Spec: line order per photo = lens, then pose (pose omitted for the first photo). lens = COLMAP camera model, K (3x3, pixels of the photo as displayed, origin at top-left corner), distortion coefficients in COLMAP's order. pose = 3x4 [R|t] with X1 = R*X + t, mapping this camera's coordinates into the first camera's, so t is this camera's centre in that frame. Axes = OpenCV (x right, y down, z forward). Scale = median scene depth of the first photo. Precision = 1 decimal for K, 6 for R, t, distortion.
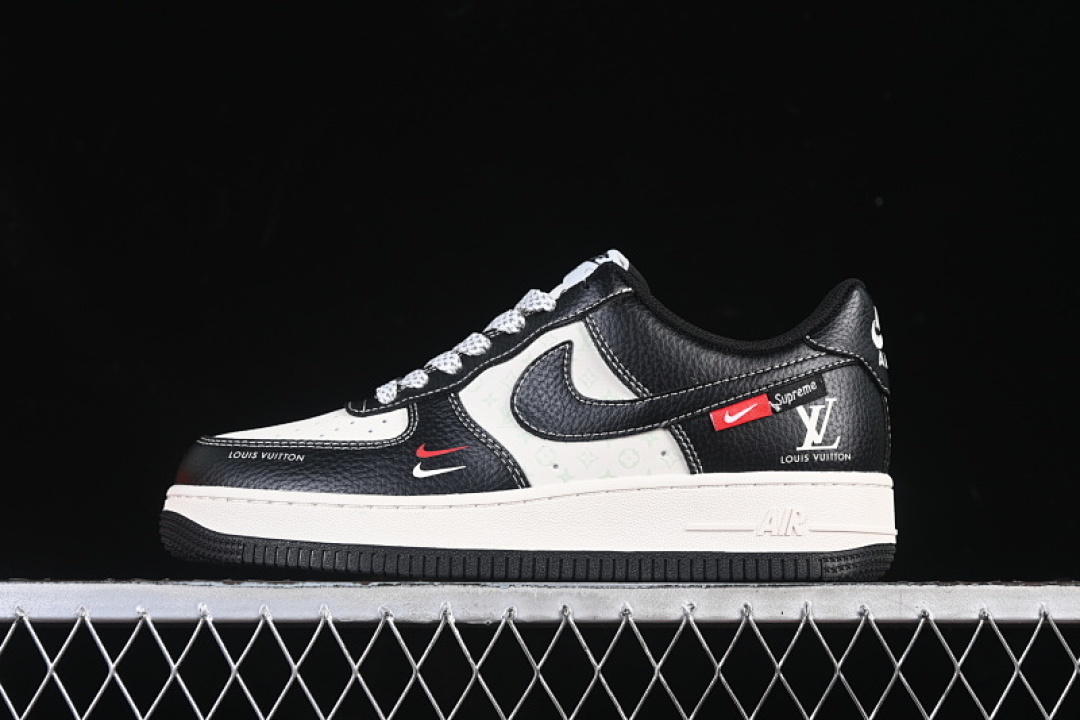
lens RADIAL K [[2444.4, 0, 540.0], [0, 2444.4, 360.0], [0, 0, 1]] dist [0.017802, 0.045956]
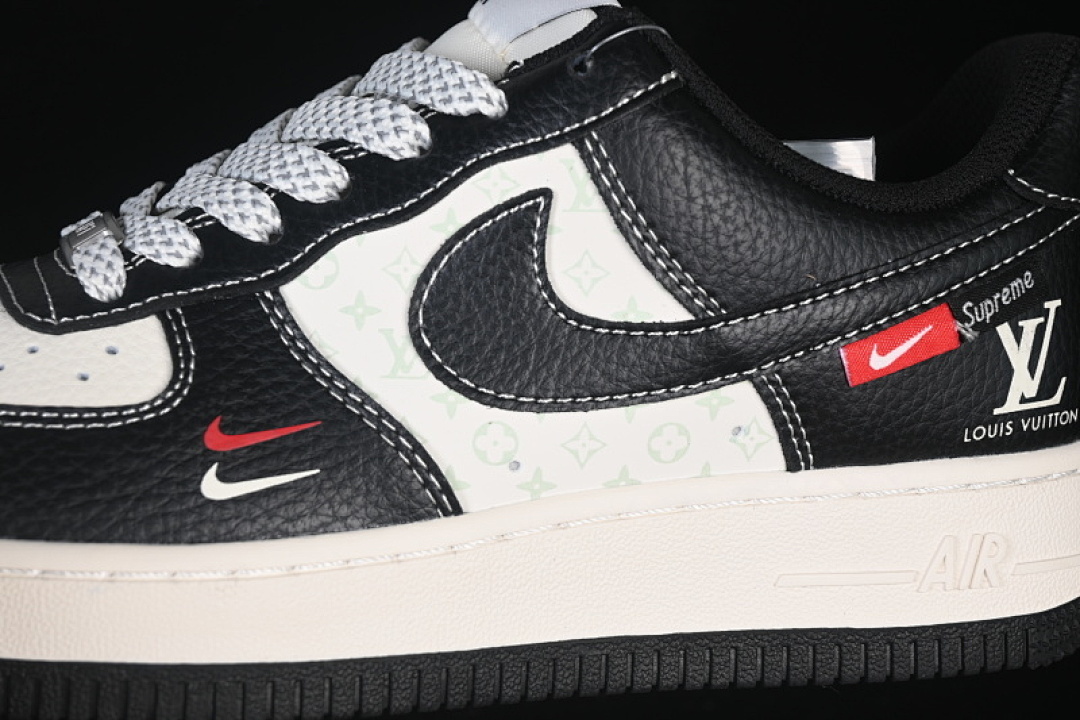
lens RADIAL K [[2301.1, 0, 540.0], [0, 2301.1, 360.0], [0, 0, 1]] dist [0.051532, 0.065960]
pose [[0.954357, -0.033304, 0.296805, -0.116773], [-0.042276, 0.968694, 0.244633, -0.081738], [-0.295660, -0.246015, 0.923072, 0.600281]]
